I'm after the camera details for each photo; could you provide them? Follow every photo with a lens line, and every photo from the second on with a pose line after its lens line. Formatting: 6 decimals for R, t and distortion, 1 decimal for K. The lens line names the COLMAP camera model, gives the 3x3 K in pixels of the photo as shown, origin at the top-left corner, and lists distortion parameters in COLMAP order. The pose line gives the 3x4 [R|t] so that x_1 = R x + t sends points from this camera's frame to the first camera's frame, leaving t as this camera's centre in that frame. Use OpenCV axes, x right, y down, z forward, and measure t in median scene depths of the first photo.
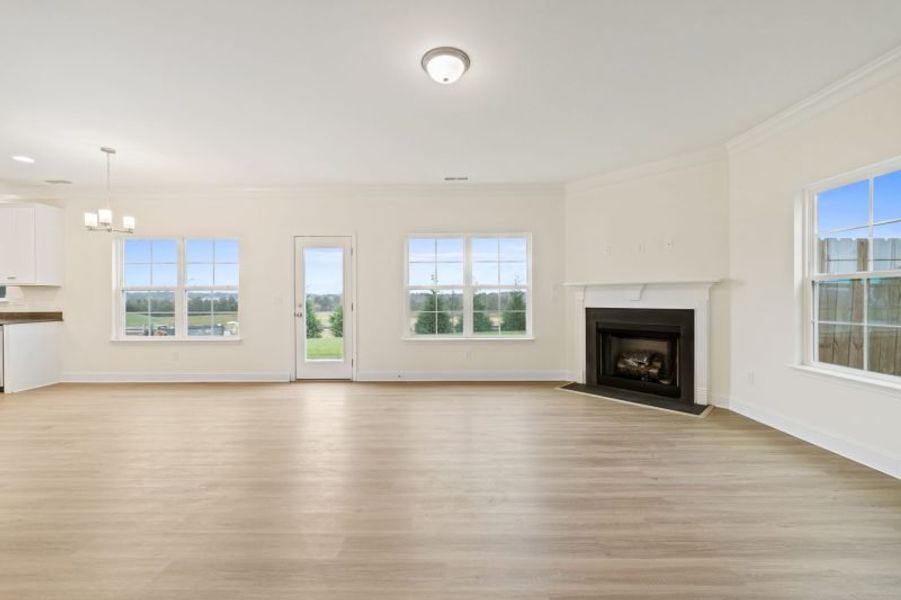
lens RADIAL K [[363.6, 0, 450.5], [0, 363.6, 300.0], [0, 0, 1]] dist [0.000829, 0.000240]
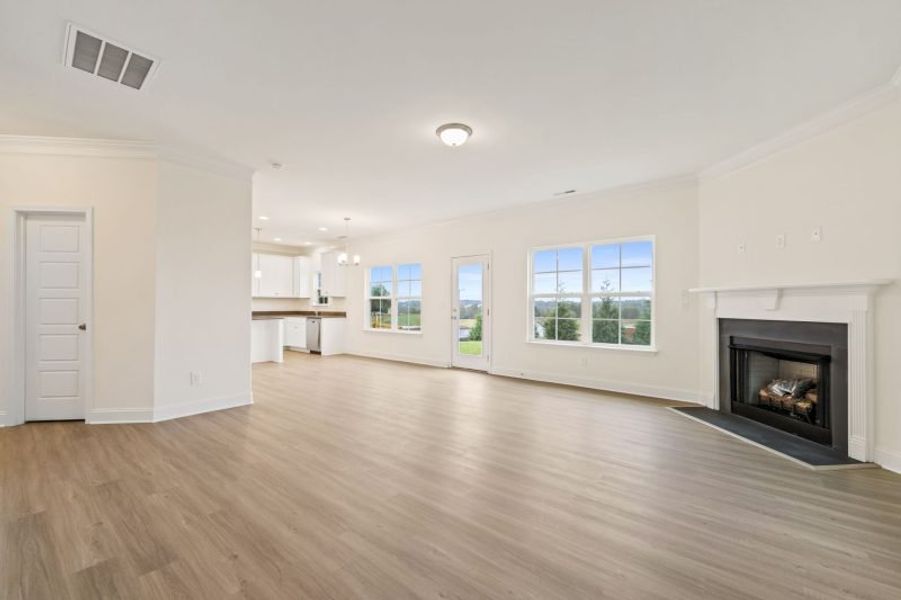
lens RADIAL K [[365.2, 0, 449.8], [0, 365.2, 303.1], [0, 0, 1]] dist [0.001269, 0.000072]
pose [[0.777209, 0.002139, -0.629240, 0.425870], [-0.008984, 0.999930, -0.007697, -0.000933], [0.629179, 0.011635, 0.777173, -0.034616]]
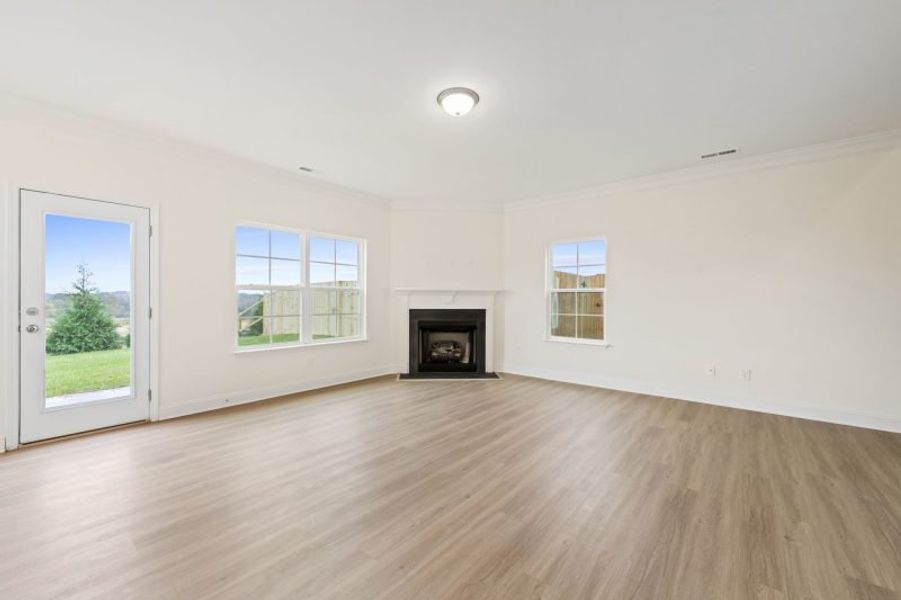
lens RADIAL K [[363.6, 0, 450.5], [0, 363.6, 300.0], [0, 0, 1]] dist [0.000829, 0.000240]
pose [[0.632031, 0.006862, 0.774912, -0.472797], [-0.001272, 0.999969, -0.007817, 0.000011], [-0.774942, 0.003955, 0.632020, 0.143180]]
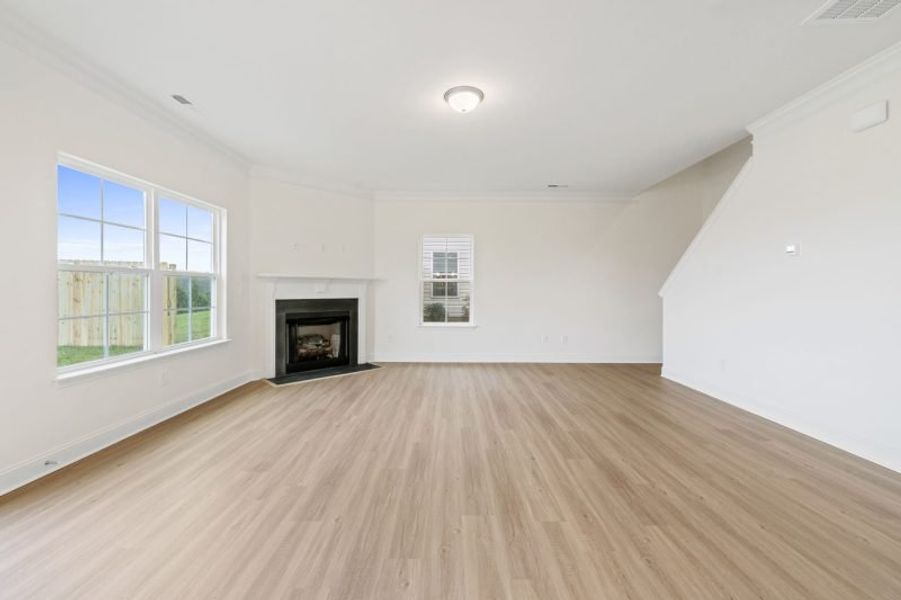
lens RADIAL K [[370.6, 0, 449.2], [0, 370.6, 290.9], [0, 0, 1]] dist [-0.001316, -0.000163]
pose [[0.000862, -0.000112, 1.000000, -0.640726], [0.004053, 0.999992, 0.000109, -0.001177], [-0.999991, 0.004053, 0.000863, 0.533127]]
